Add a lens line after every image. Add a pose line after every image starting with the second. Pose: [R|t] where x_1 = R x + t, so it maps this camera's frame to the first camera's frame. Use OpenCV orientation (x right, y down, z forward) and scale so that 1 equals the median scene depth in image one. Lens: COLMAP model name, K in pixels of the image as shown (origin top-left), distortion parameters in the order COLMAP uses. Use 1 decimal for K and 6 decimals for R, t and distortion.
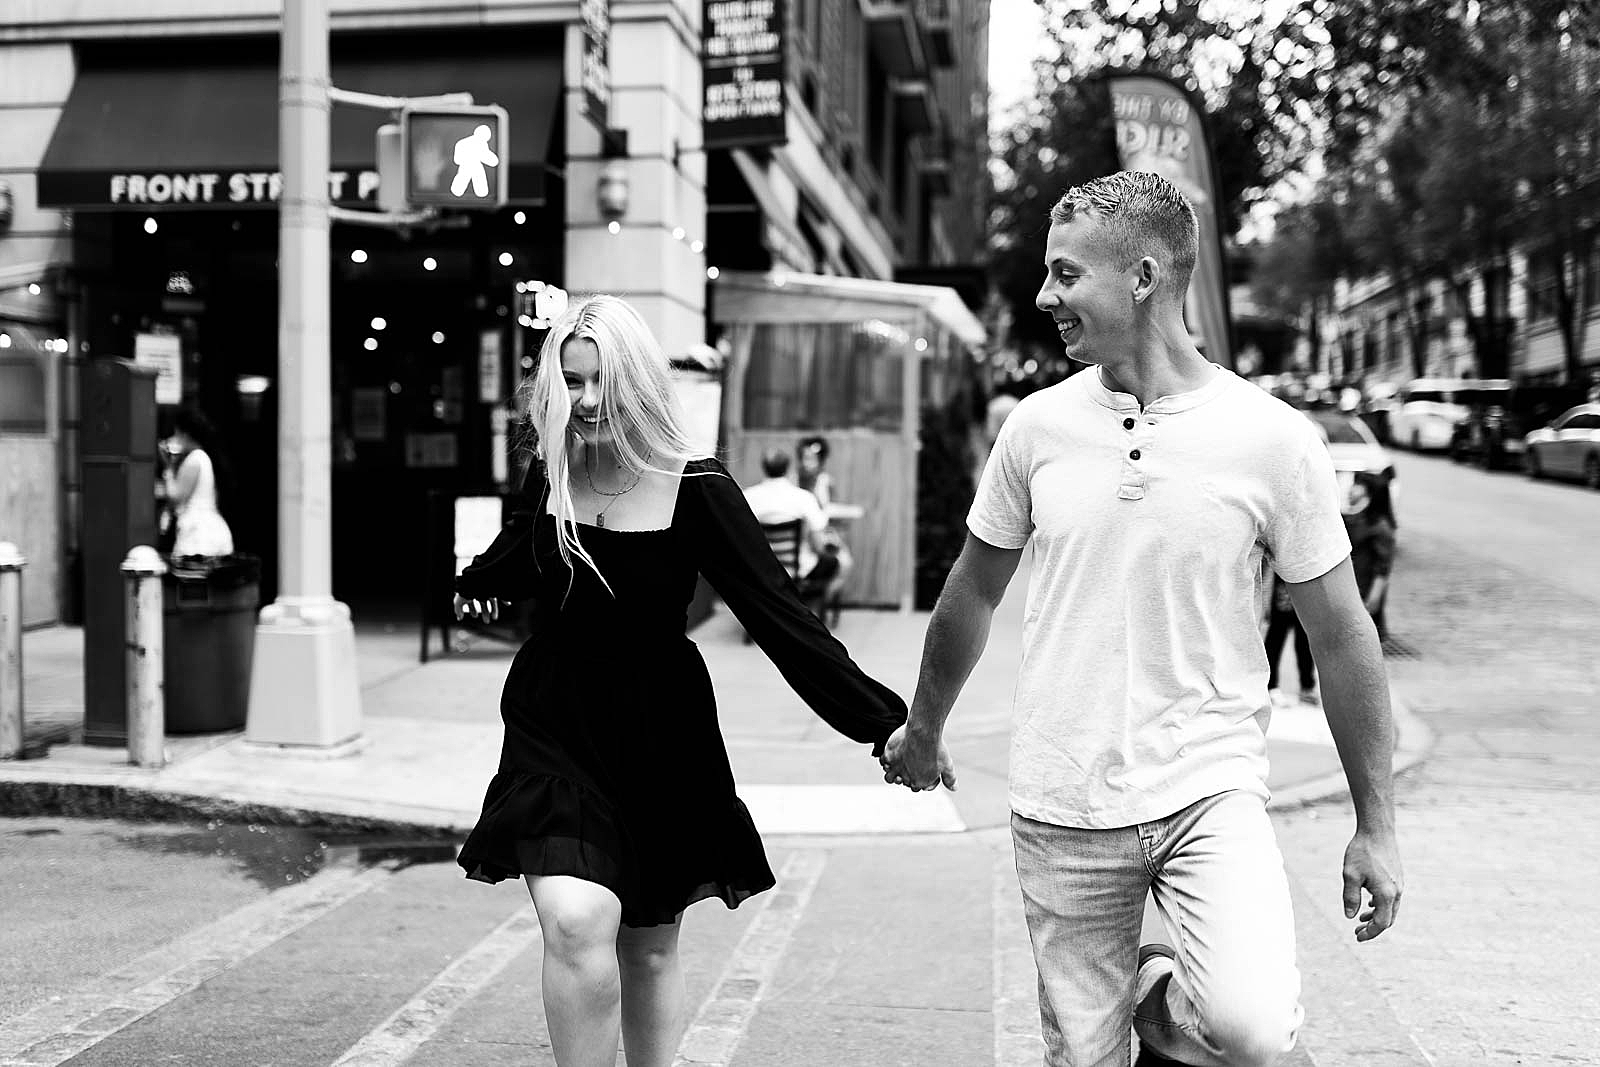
lens RADIAL K [[1640.8, 0, 749.9], [0, 1640.8, 527.3], [0, 0, 1]] dist [-0.000595, -0.002328]
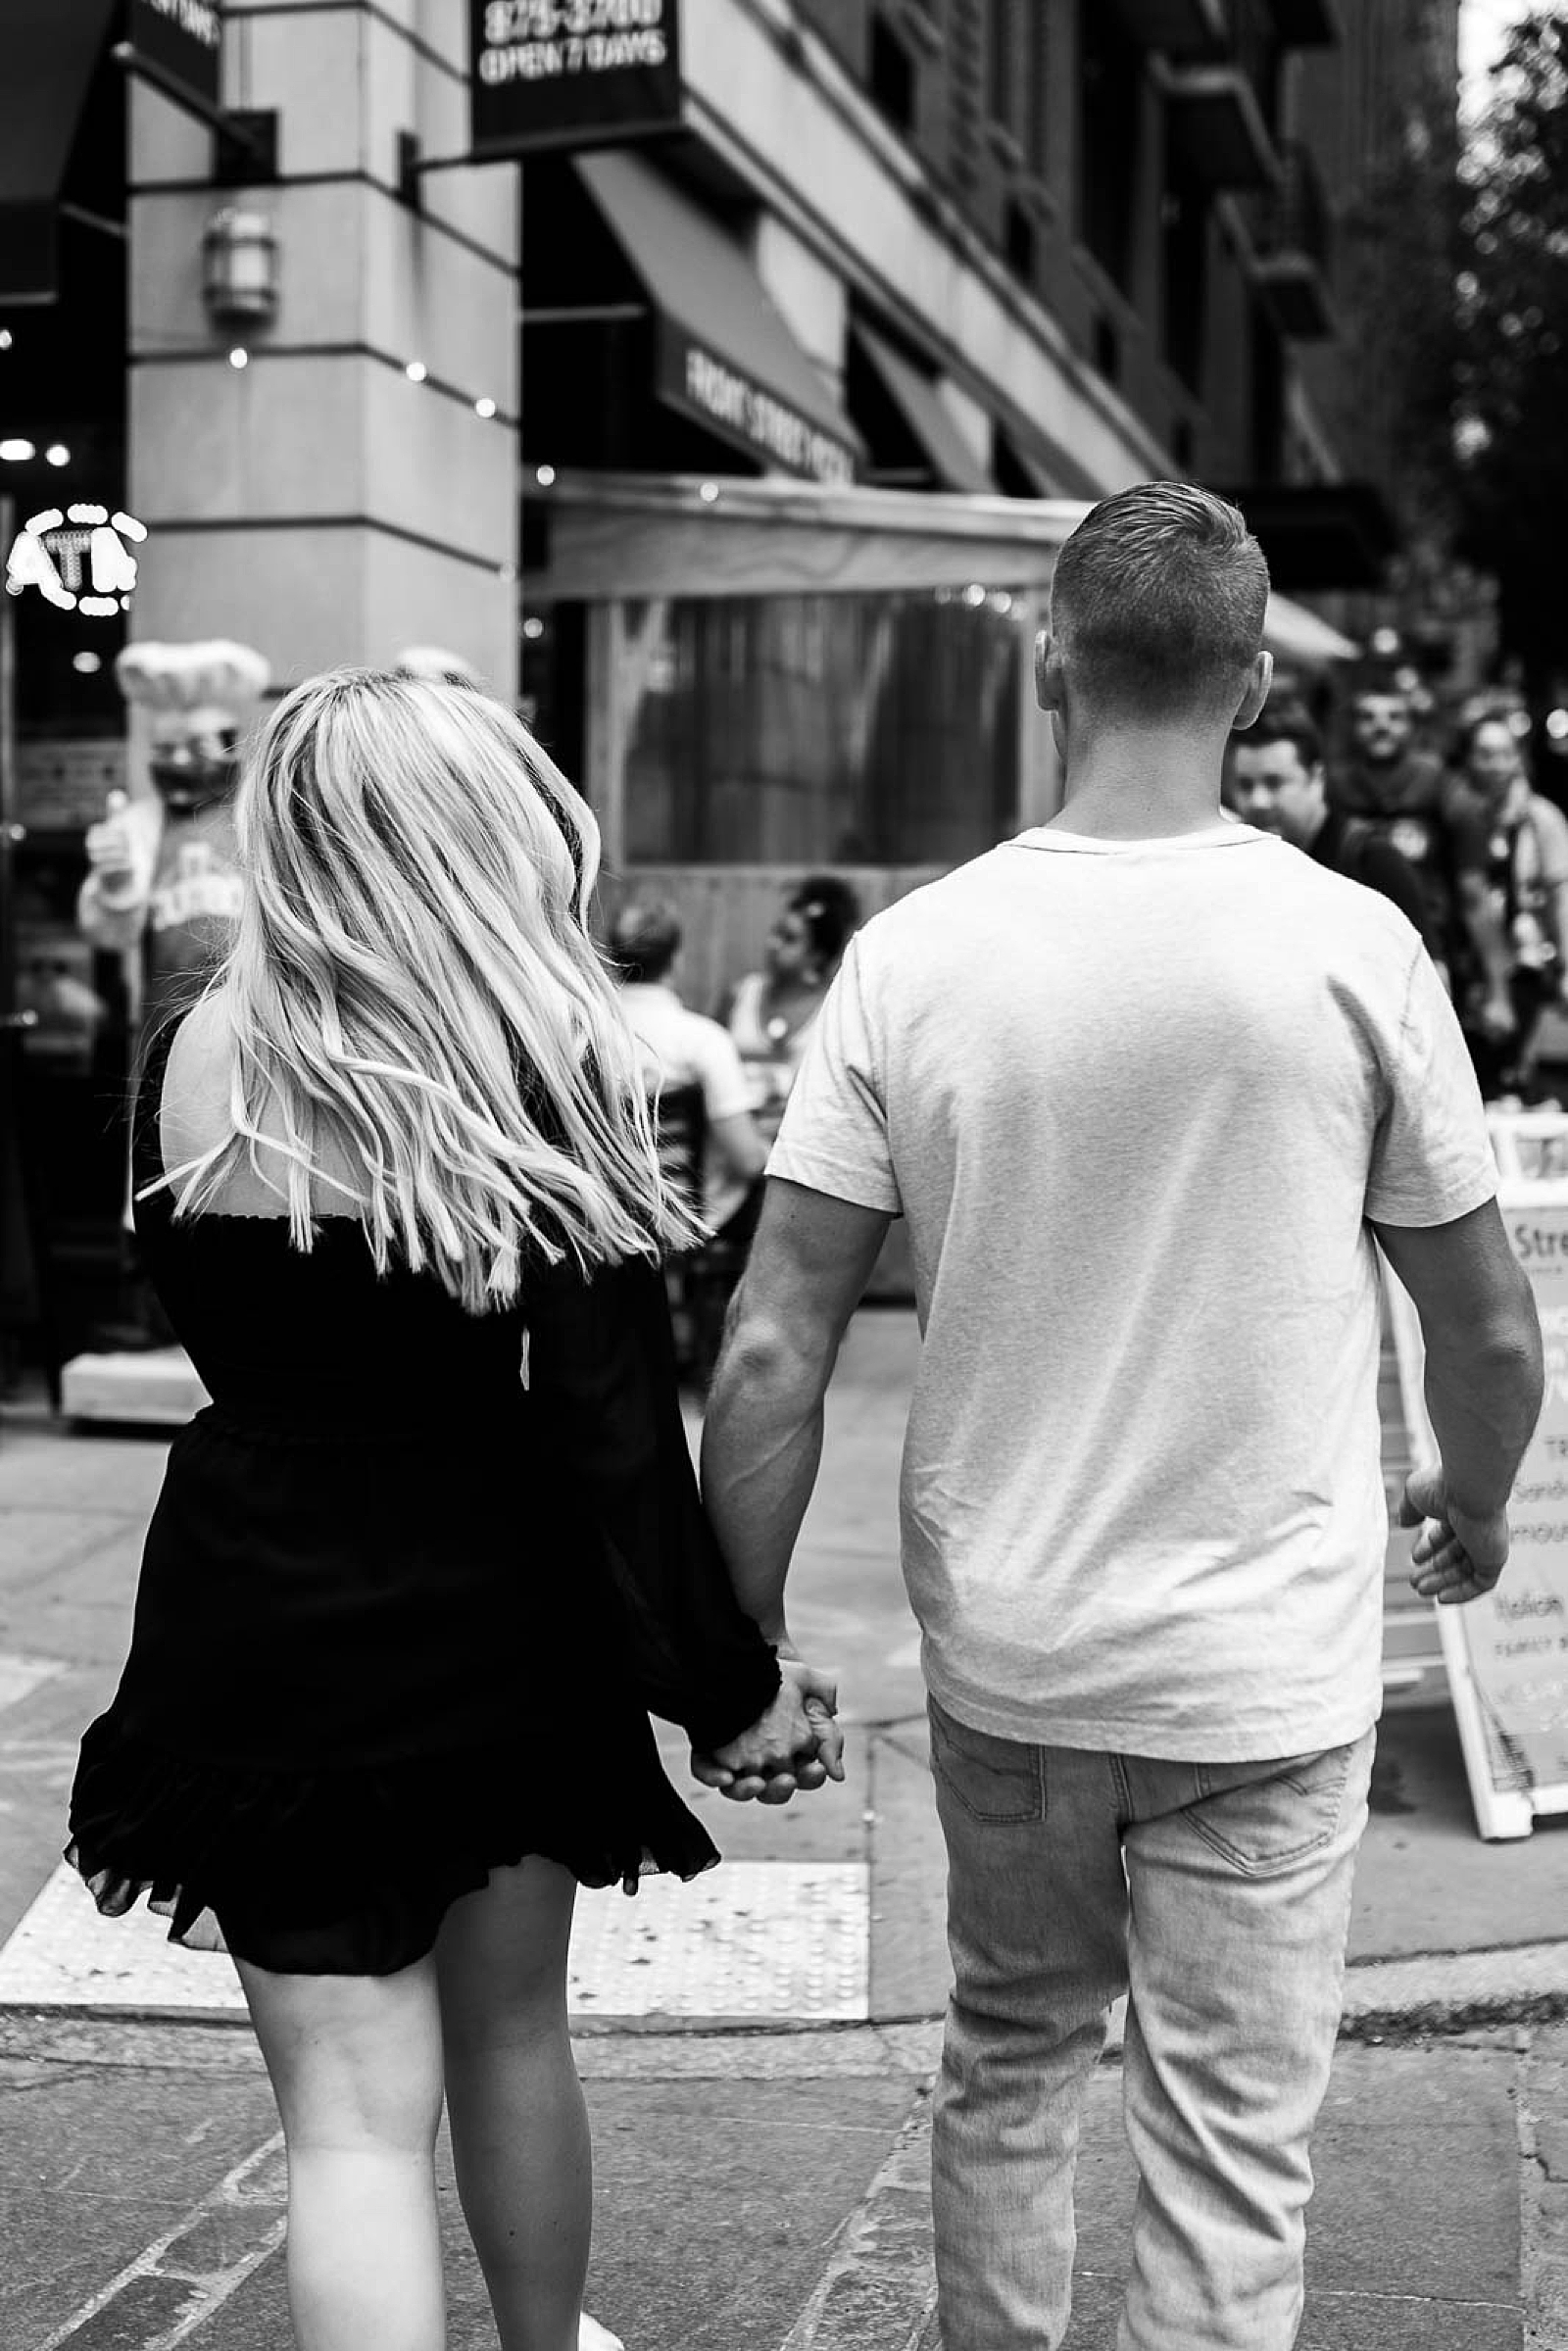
lens RADIAL K [[3337.8, 0, 674.2], [0, 3337.8, 1176.6], [0, 0, 1]] dist [-0.082050, 0.122476]
pose [[0.994644, 0.002066, -0.103335, 0.104607], [0.001466, 0.999418, 0.034092, -0.010629], [0.103346, -0.034060, 0.994062, 0.197840]]
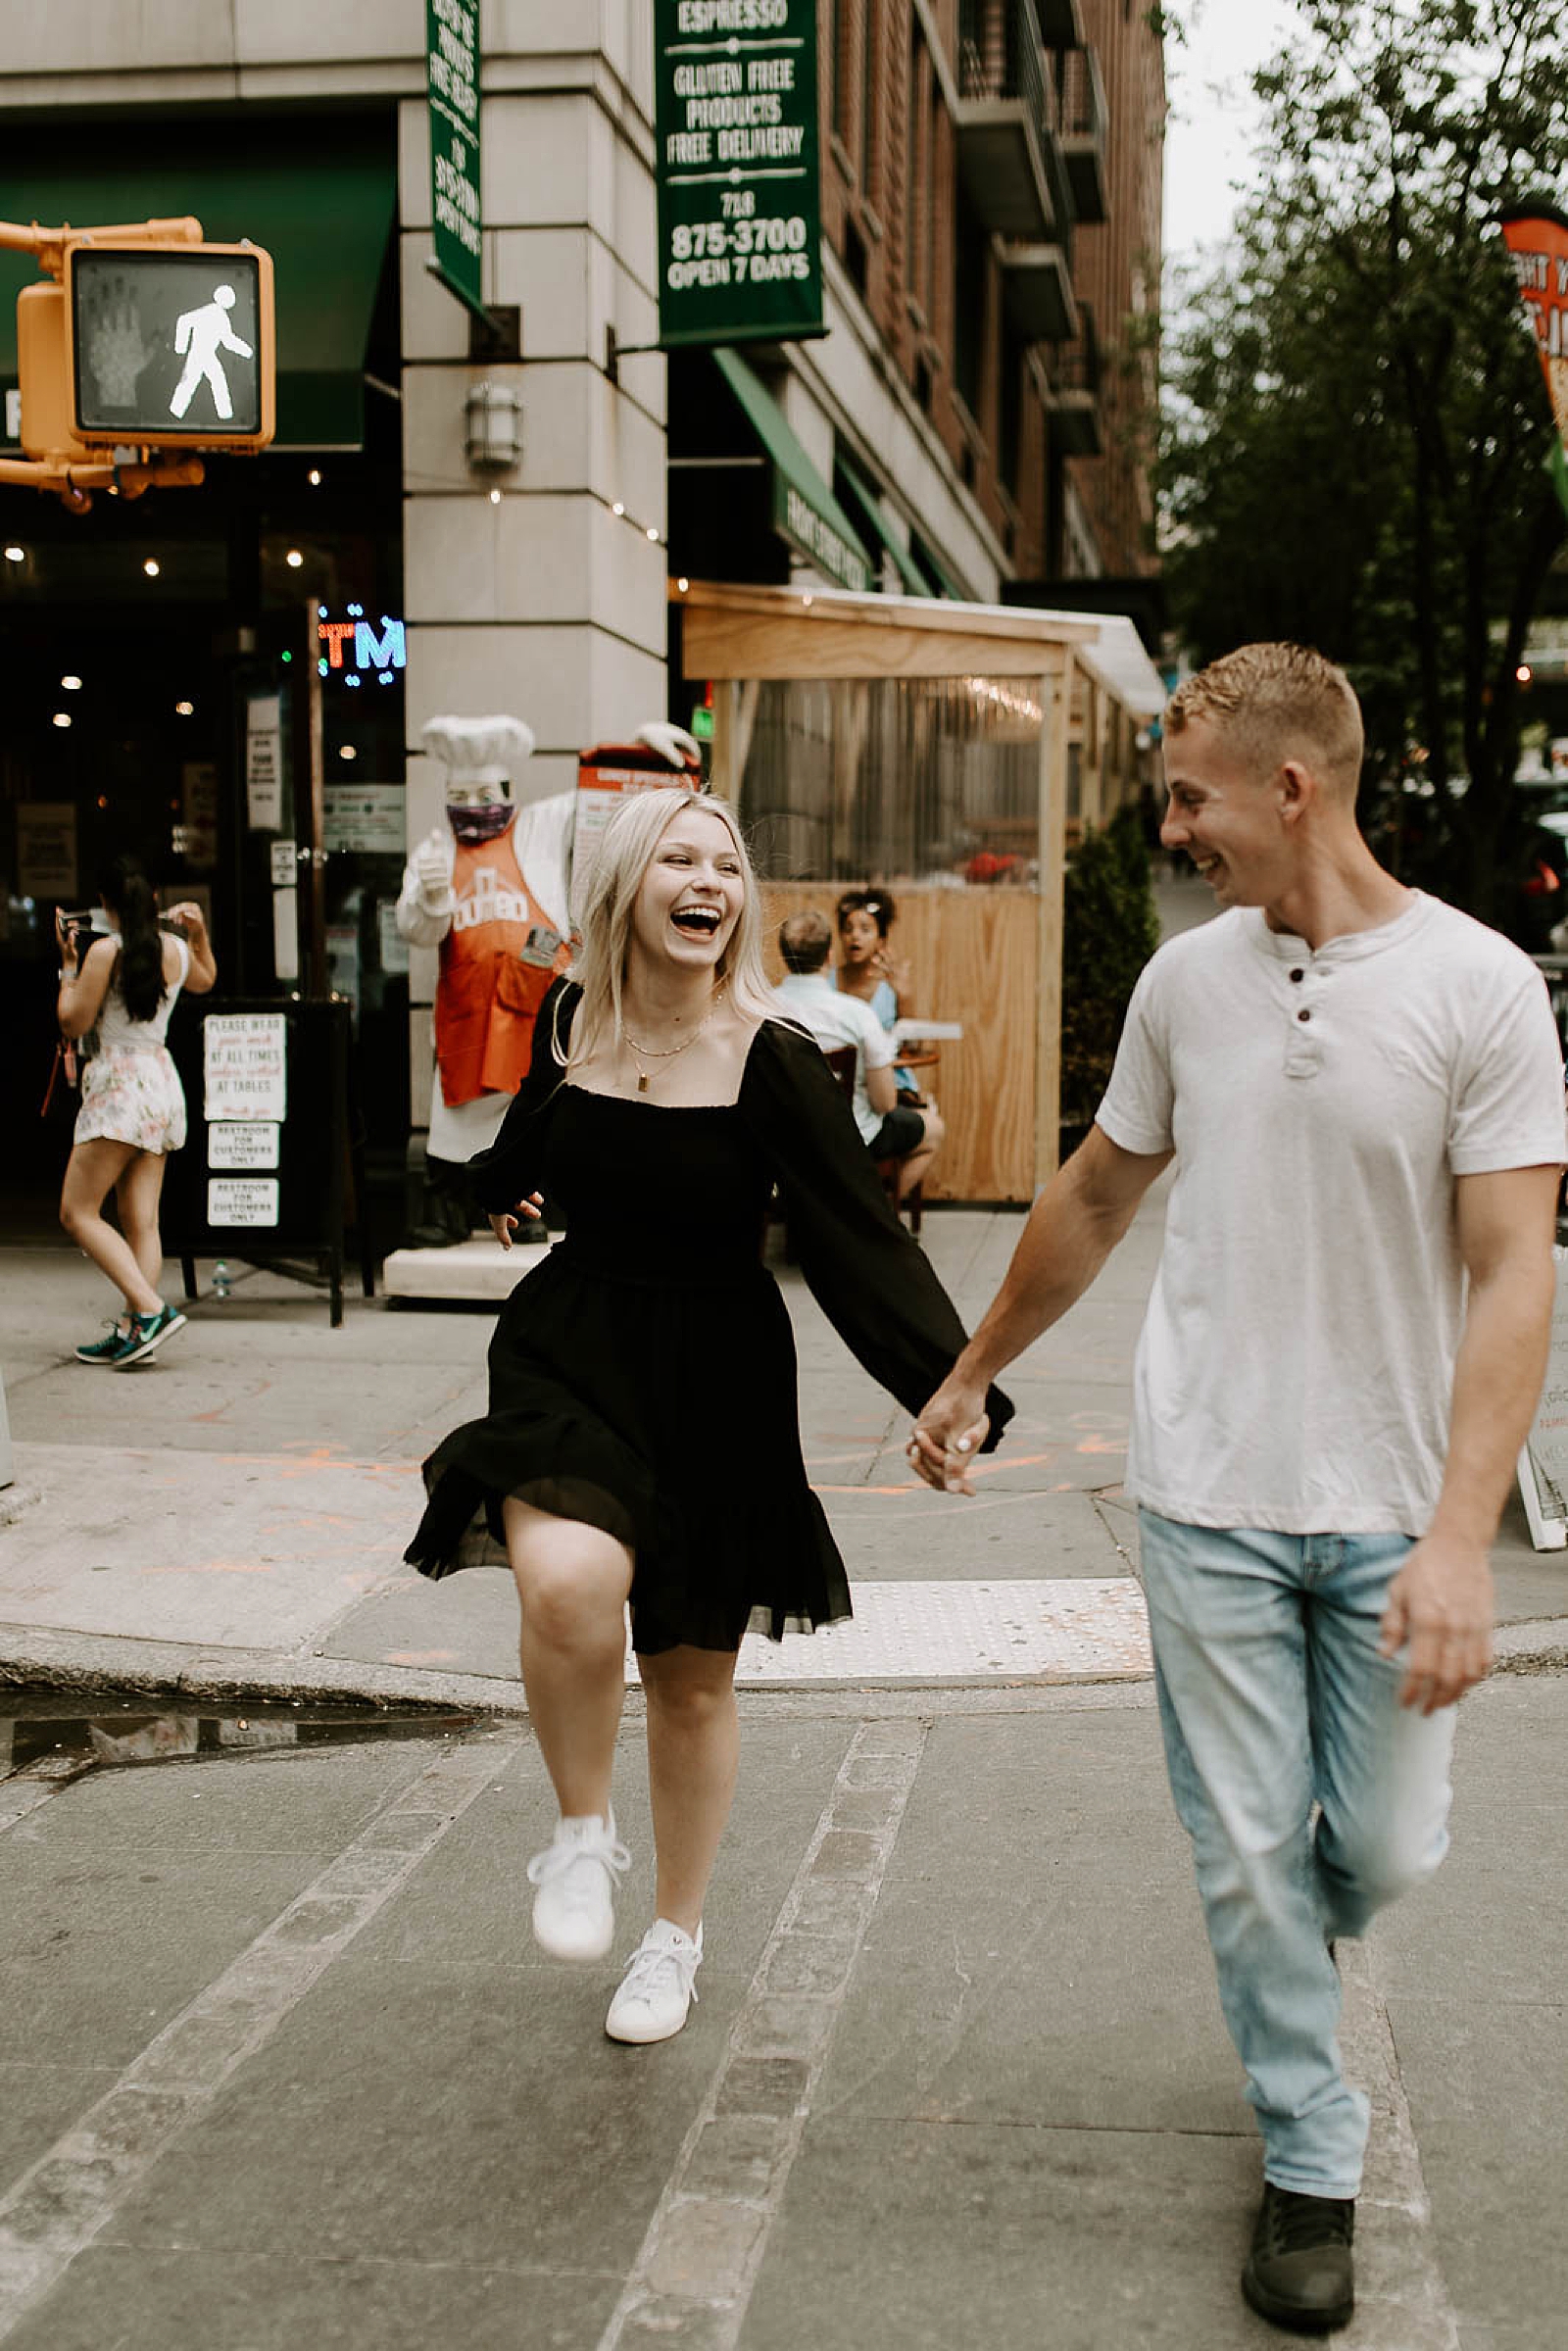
lens RADIAL K [[2733.5, 0, 834.6], [0, 2733.5, 1220.8], [0, 0, 1]] dist [-0.003365, 0.001158]
pose [[0.999404, -0.007274, 0.033749, -0.004919], [0.004881, 0.997503, 0.070452, -0.011245], [-0.034177, -0.070246, 0.996944, 0.101643]]
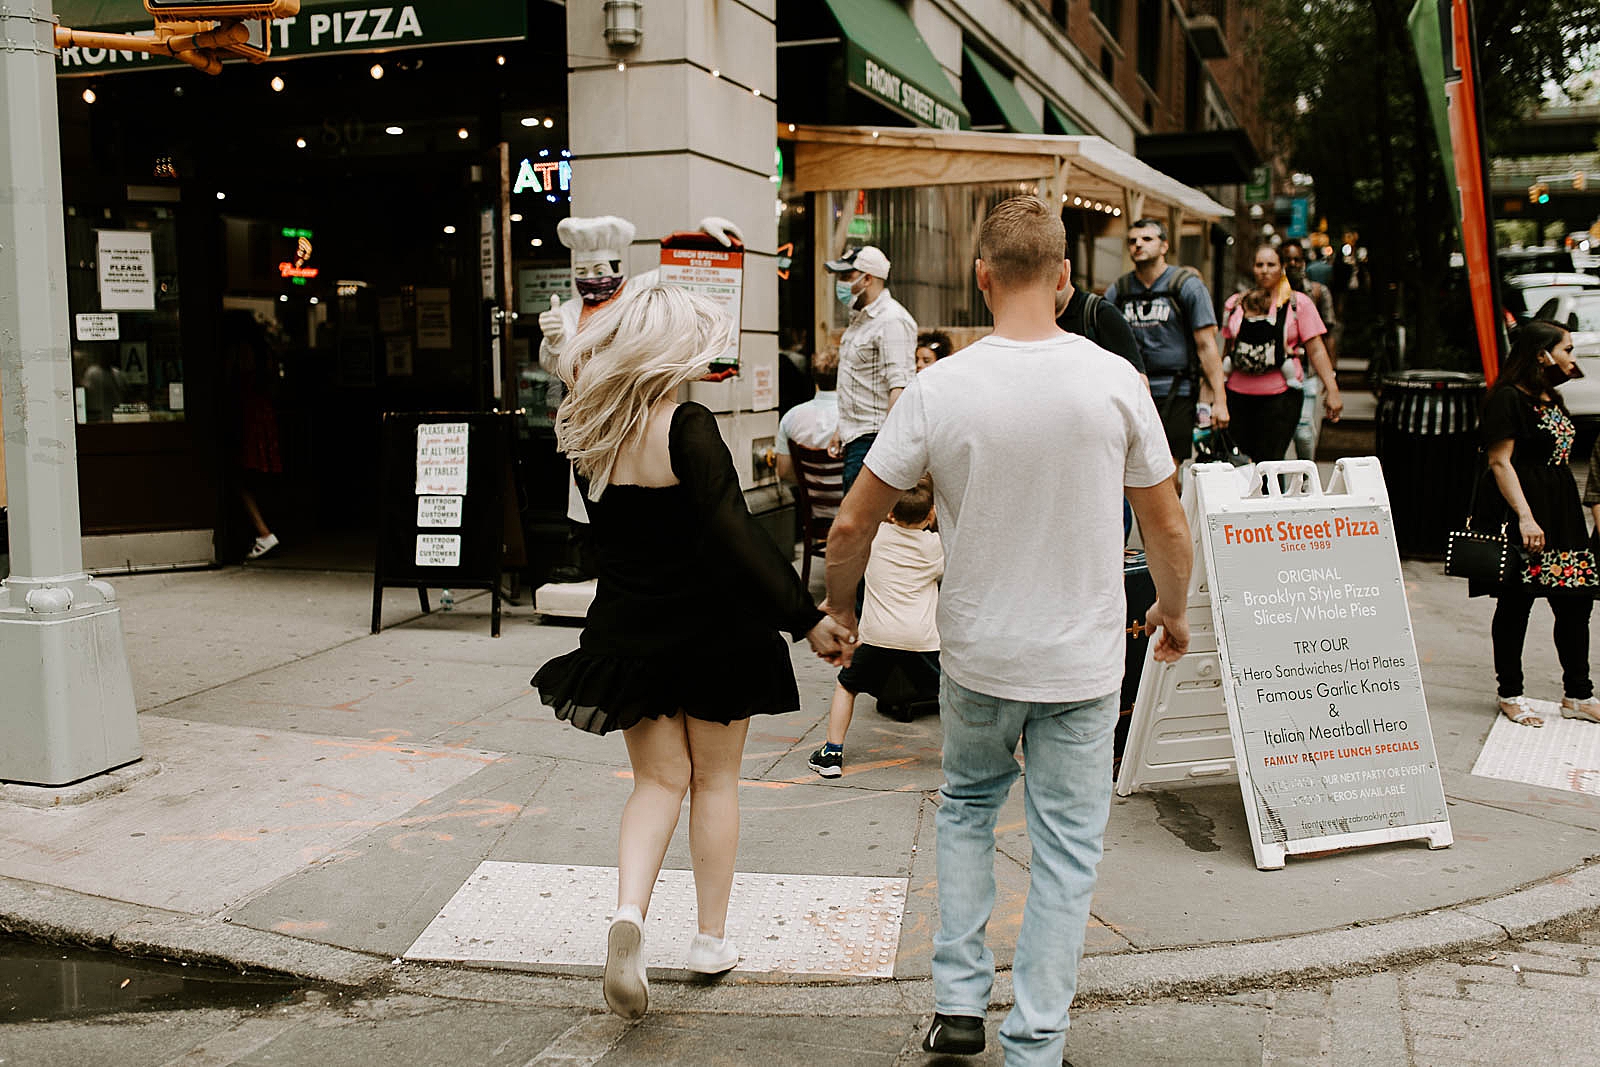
lens RADIAL K [[1559.2, 0, 799.4], [0, 1559.2, 513.7], [0, 0, 1]] dist [-0.006359, 0.004782]
pose [[0.983116, -0.001412, -0.182979, 0.130808], [0.012291, 0.998221, 0.058335, -0.014421], [0.182572, -0.059599, 0.981385, 0.278896]]
